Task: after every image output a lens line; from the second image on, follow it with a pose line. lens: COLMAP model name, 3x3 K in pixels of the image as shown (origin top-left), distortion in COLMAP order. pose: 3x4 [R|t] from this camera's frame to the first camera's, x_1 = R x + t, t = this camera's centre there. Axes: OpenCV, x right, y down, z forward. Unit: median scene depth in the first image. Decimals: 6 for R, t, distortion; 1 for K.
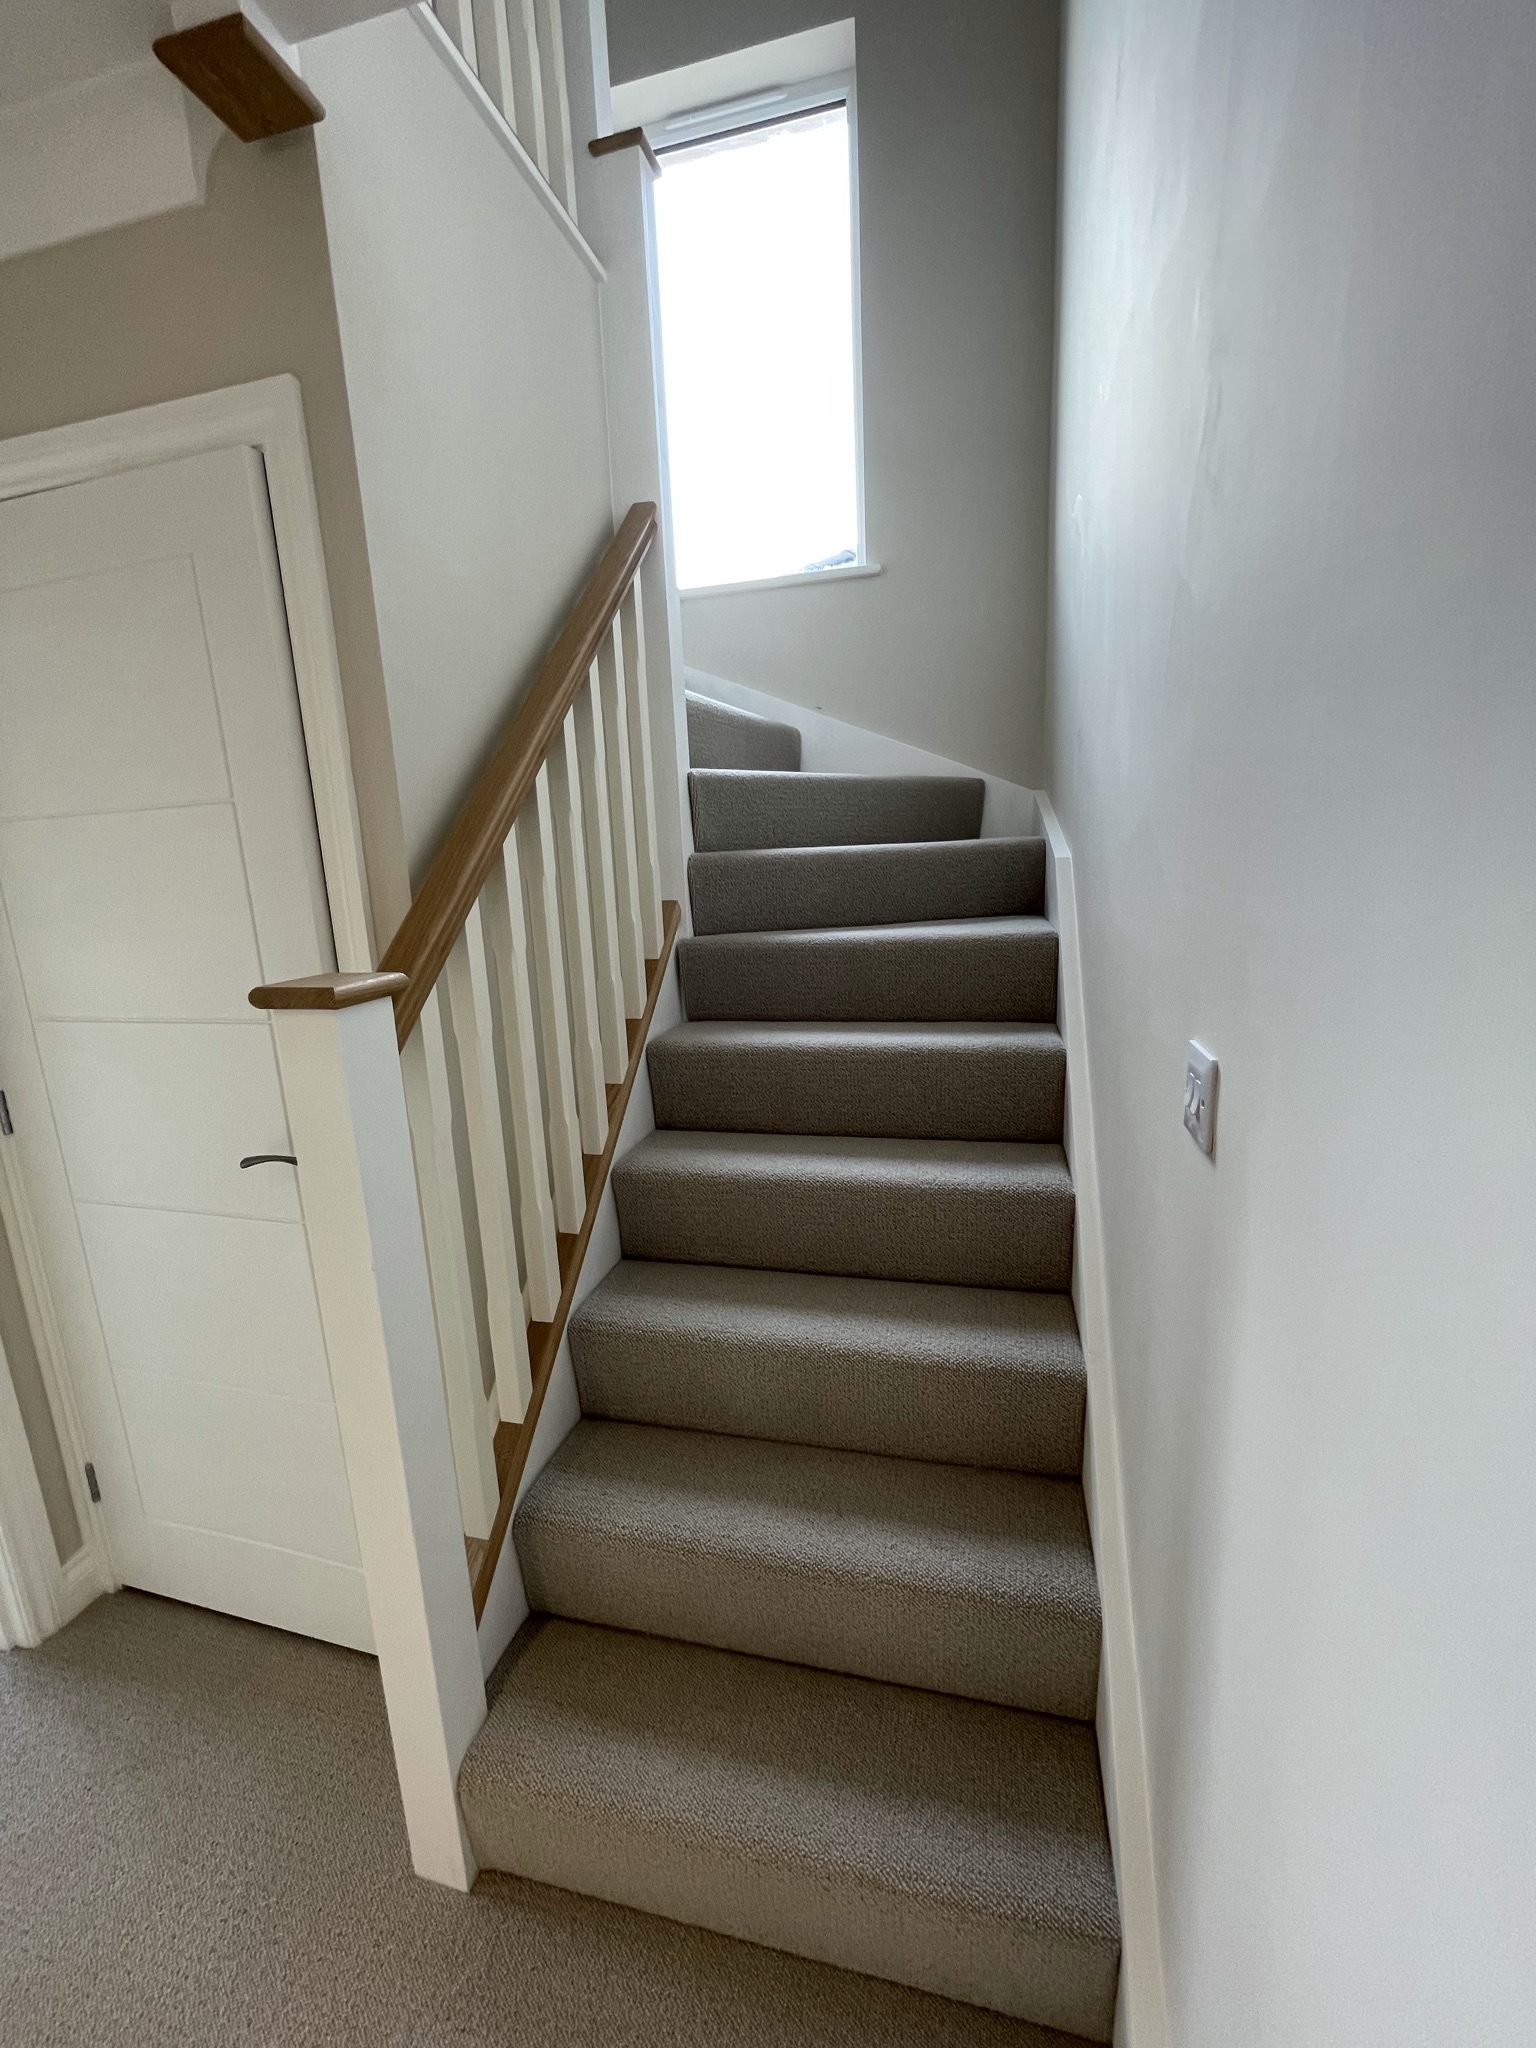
lens RADIAL K [[833.1, 0, 760.8], [0, 833.1, 1012.7], [0, 0, 1]] dist [-0.008136, 0.001136]
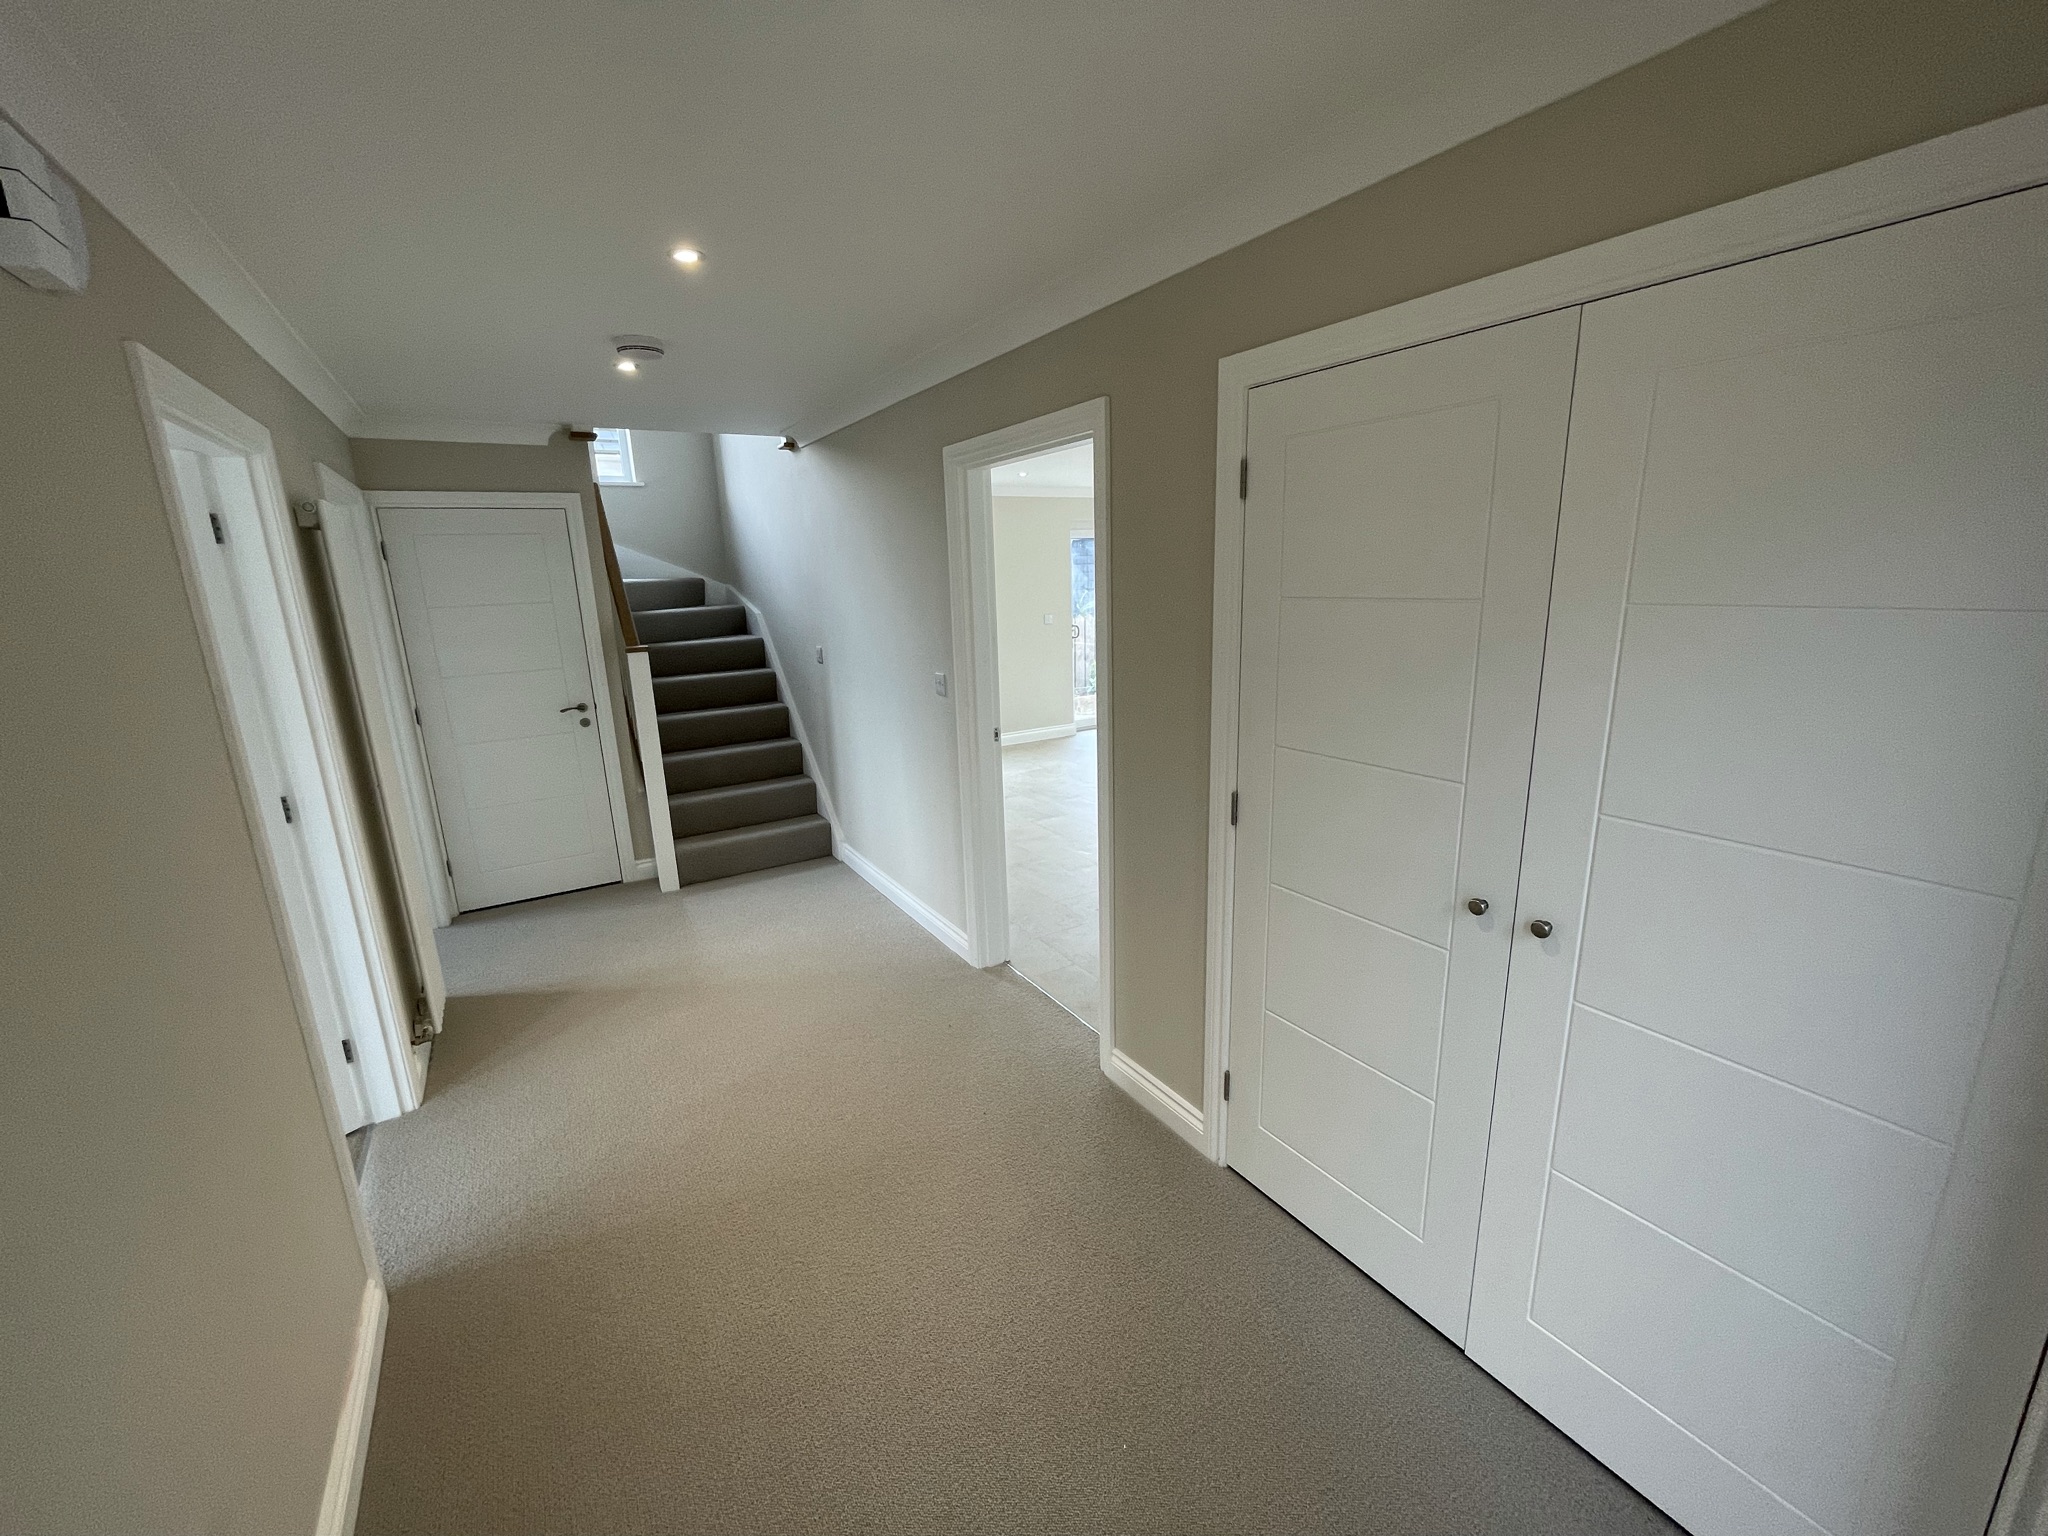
lens RADIAL K [[833.1, 0, 1028.5], [0, 833.1, 762.0], [0, 0, 1]] dist [-0.008136, 0.001136]
pose [[0.702822, -0.145312, 0.696366, -0.789001], [0.147109, 0.987443, 0.057579, 0.221109], [-0.695989, 0.061974, 0.715373, -1.258171]]
